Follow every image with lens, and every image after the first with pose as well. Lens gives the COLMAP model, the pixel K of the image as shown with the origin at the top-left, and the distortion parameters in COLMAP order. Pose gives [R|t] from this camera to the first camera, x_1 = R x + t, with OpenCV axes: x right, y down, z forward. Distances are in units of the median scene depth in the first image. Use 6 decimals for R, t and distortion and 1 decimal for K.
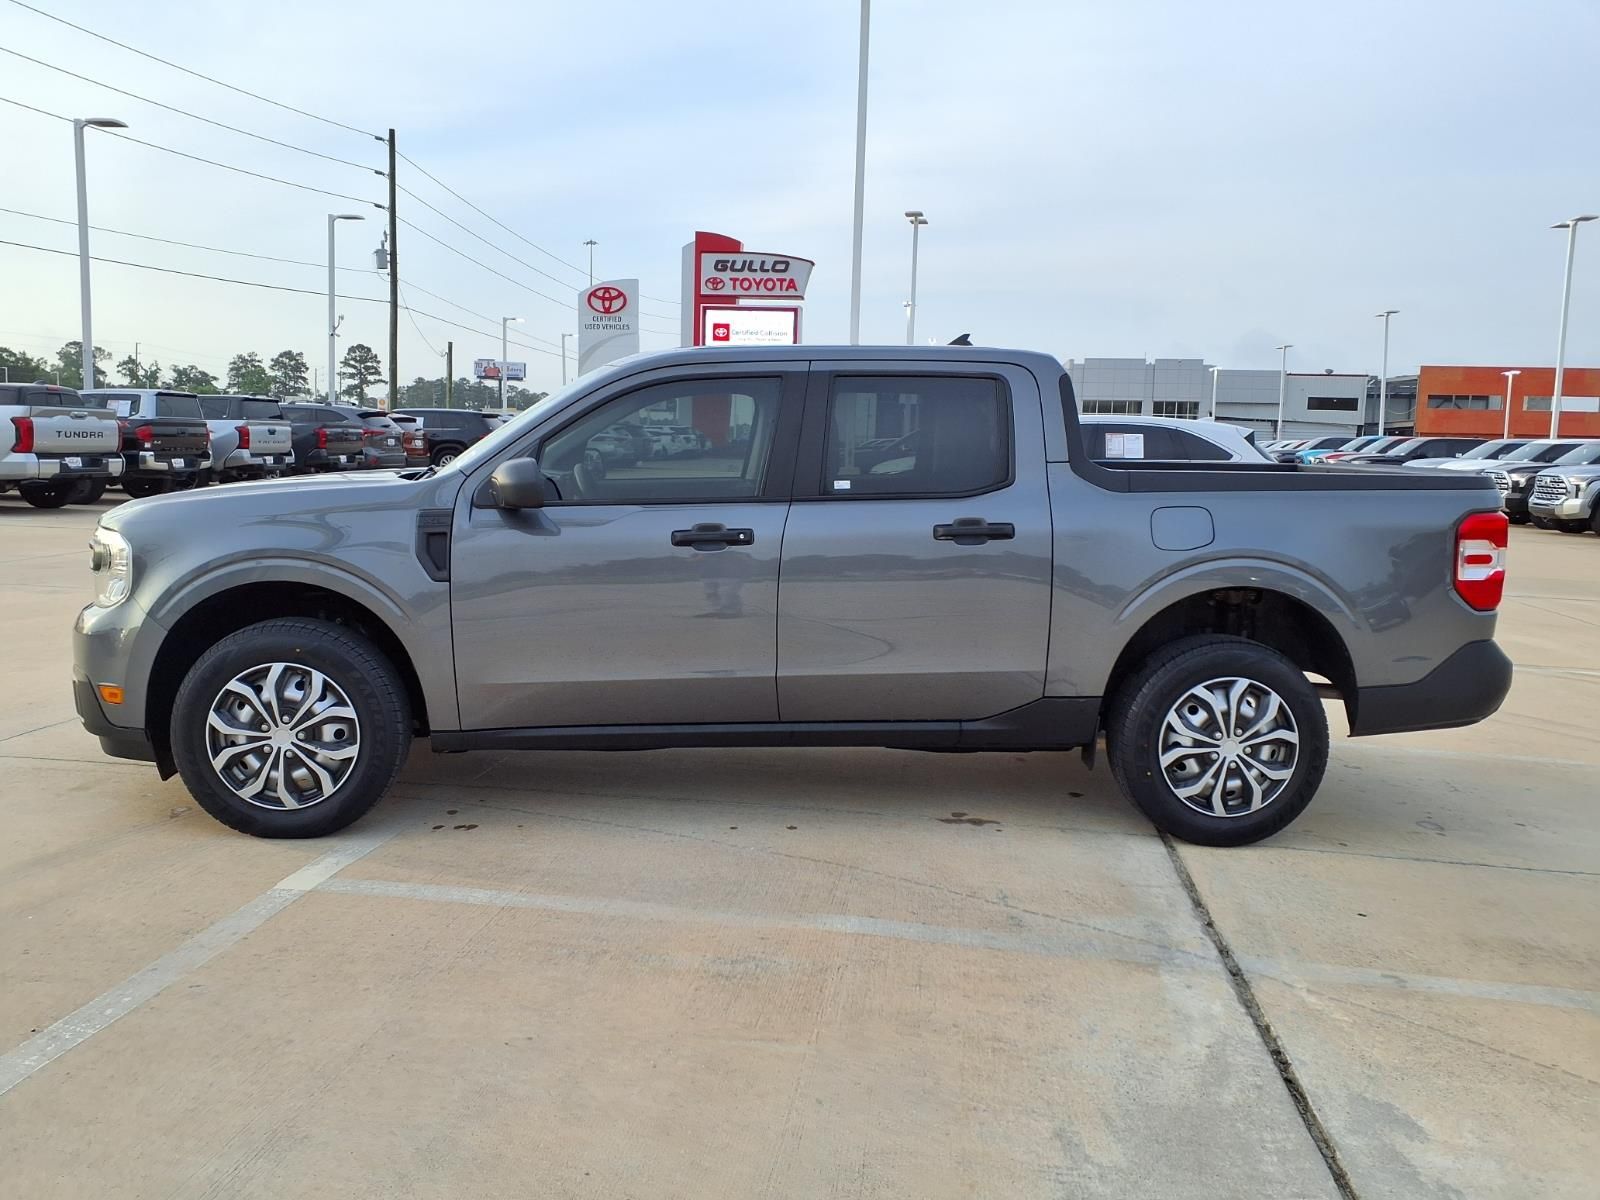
lens RADIAL K [[1269.5, 0, 800.0], [0, 1269.5, 600.0], [0, 0, 1]] dist [0.092790, -0.165311]
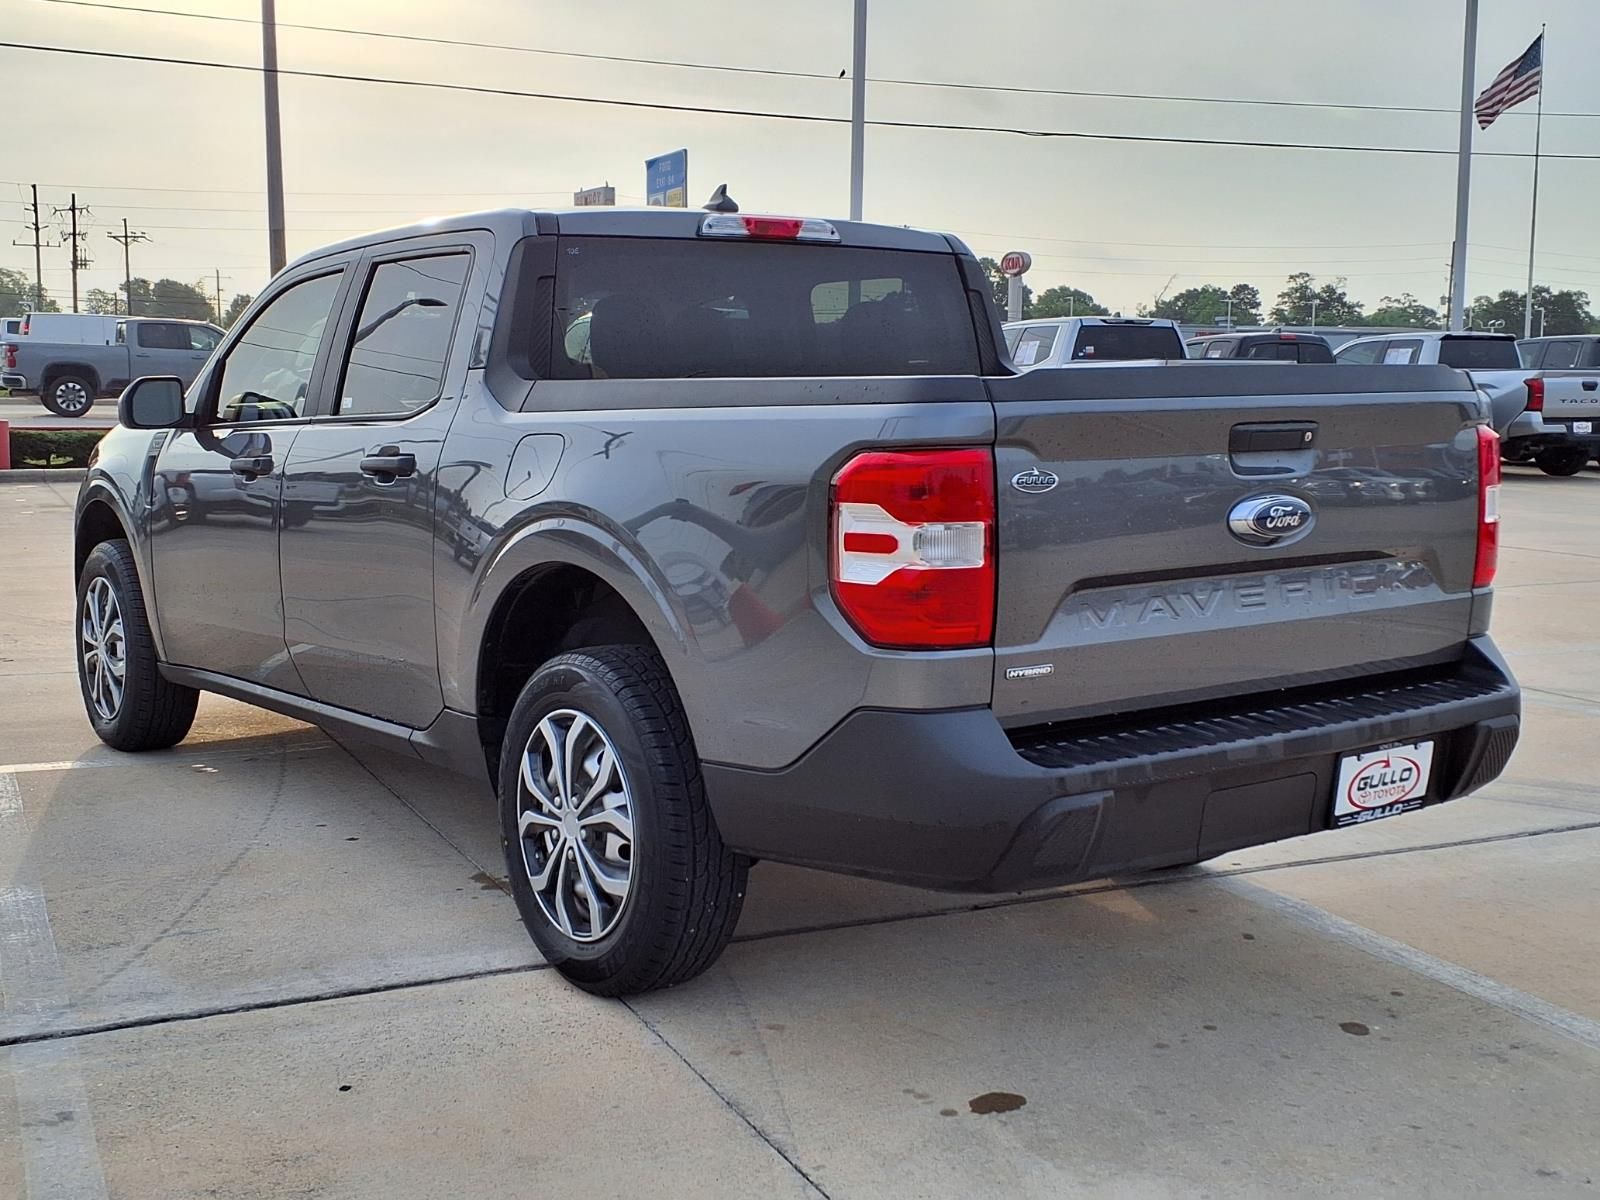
lens RADIAL K [[1869.3, 0, 788.1], [0, 1869.3, 573.7], [0, 0, 1]] dist [0.206445, -0.565756]
pose [[0.538671, 0.064050, -0.840078, 1.128793], [-0.097246, 0.995169, 0.013520, -0.026653], [0.836885, 0.074411, 0.542297, 0.583615]]
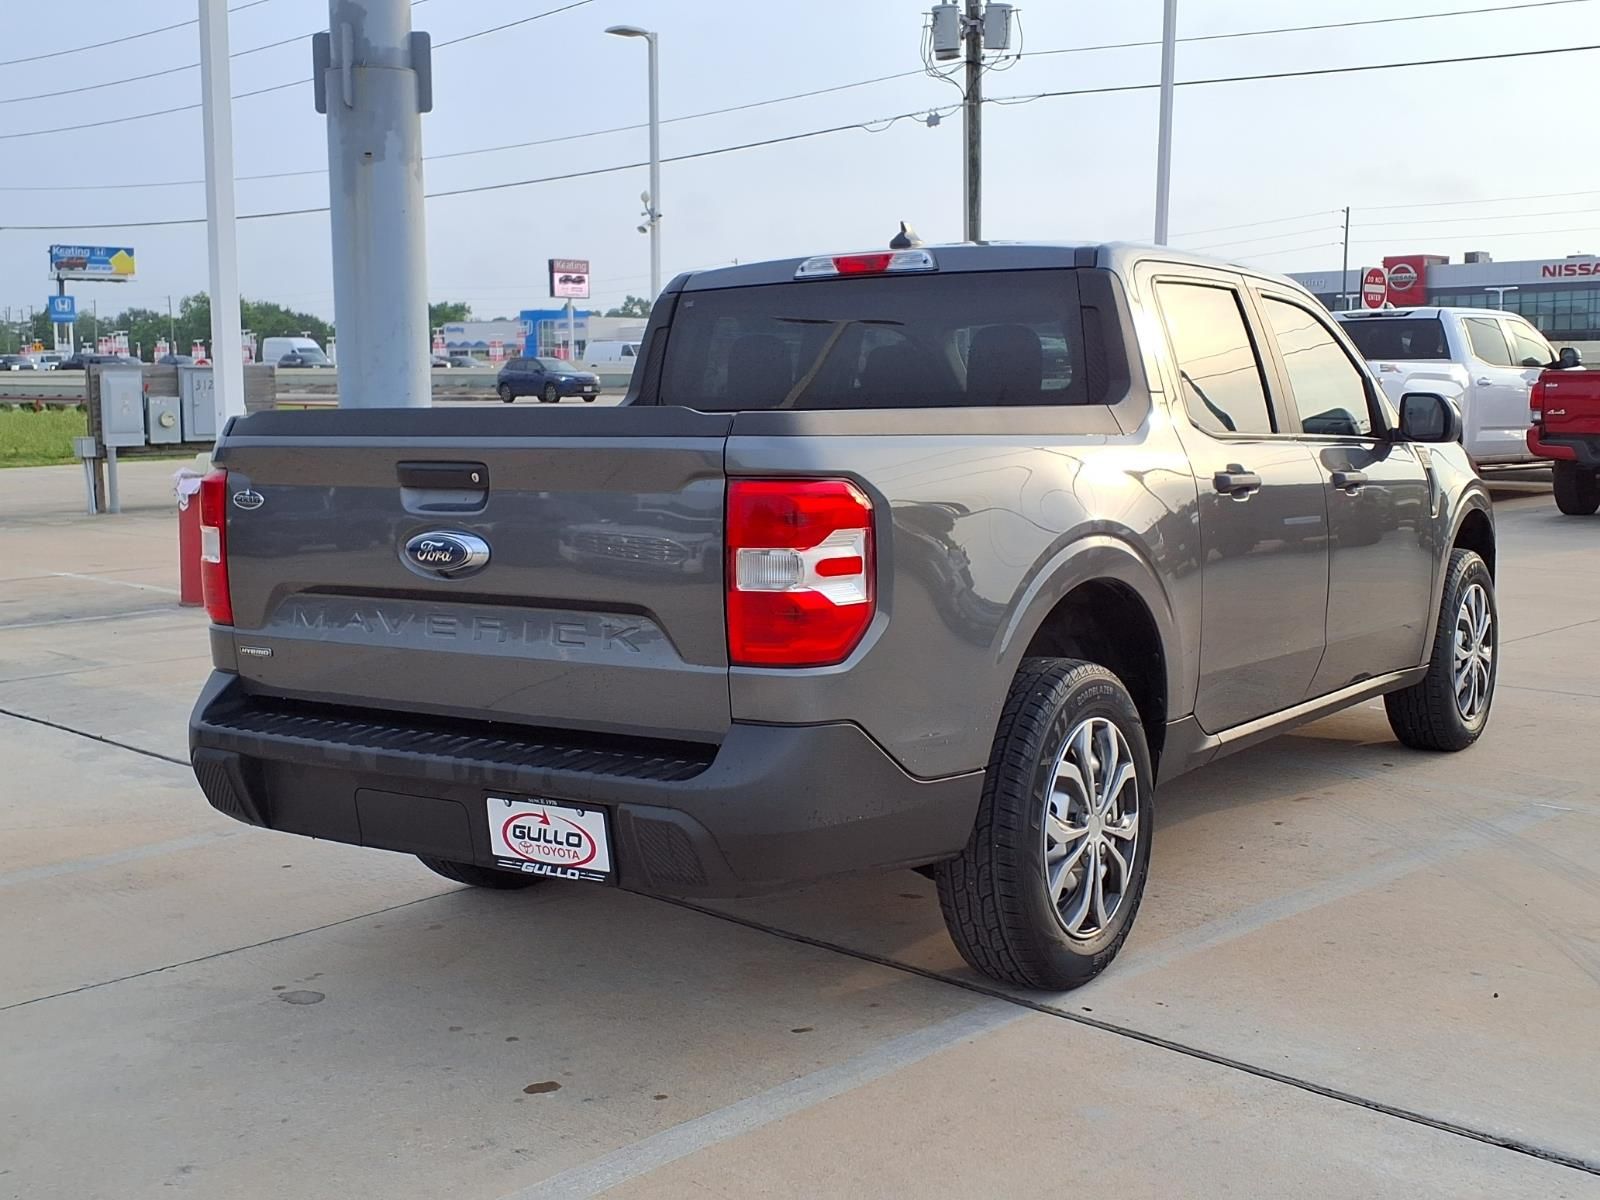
lens RADIAL K [[1869.3, 0, 788.1], [0, 1869.3, 573.7], [0, 0, 1]] dist [0.206445, -0.565756]
pose [[-0.620025, 0.061415, -0.782175, 1.128434], [-0.103194, 0.981887, 0.158897, -0.201255], [0.777766, 0.179236, -0.602457, 1.829293]]
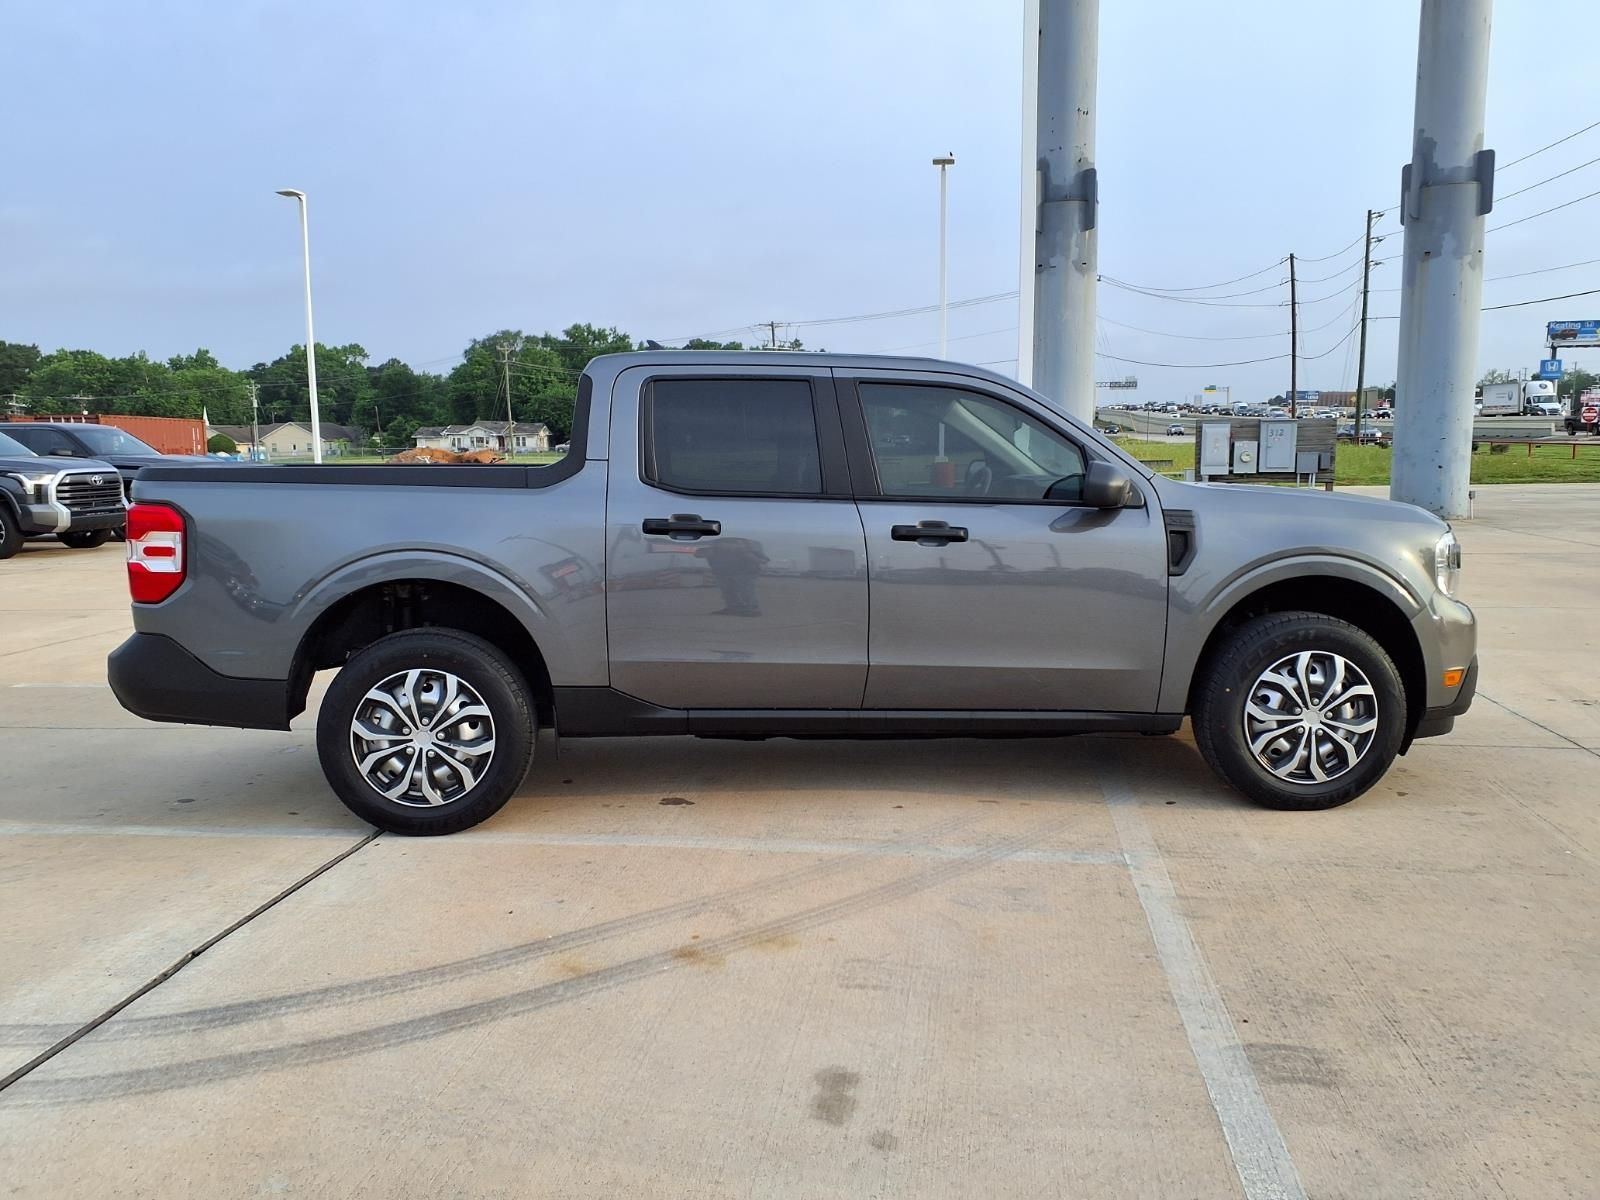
lens RADIAL K [[1291.1, 0, 800.0], [0, 1291.1, 600.0], [0, 0, 1]] dist [0.036923, 0.000446]
pose [[-0.999845, -0.017571, -0.001338, 0.014607], [-0.017347, 0.968070, 0.250079, -0.306412], [-0.003099, 0.250063, -0.968225, 2.356471]]
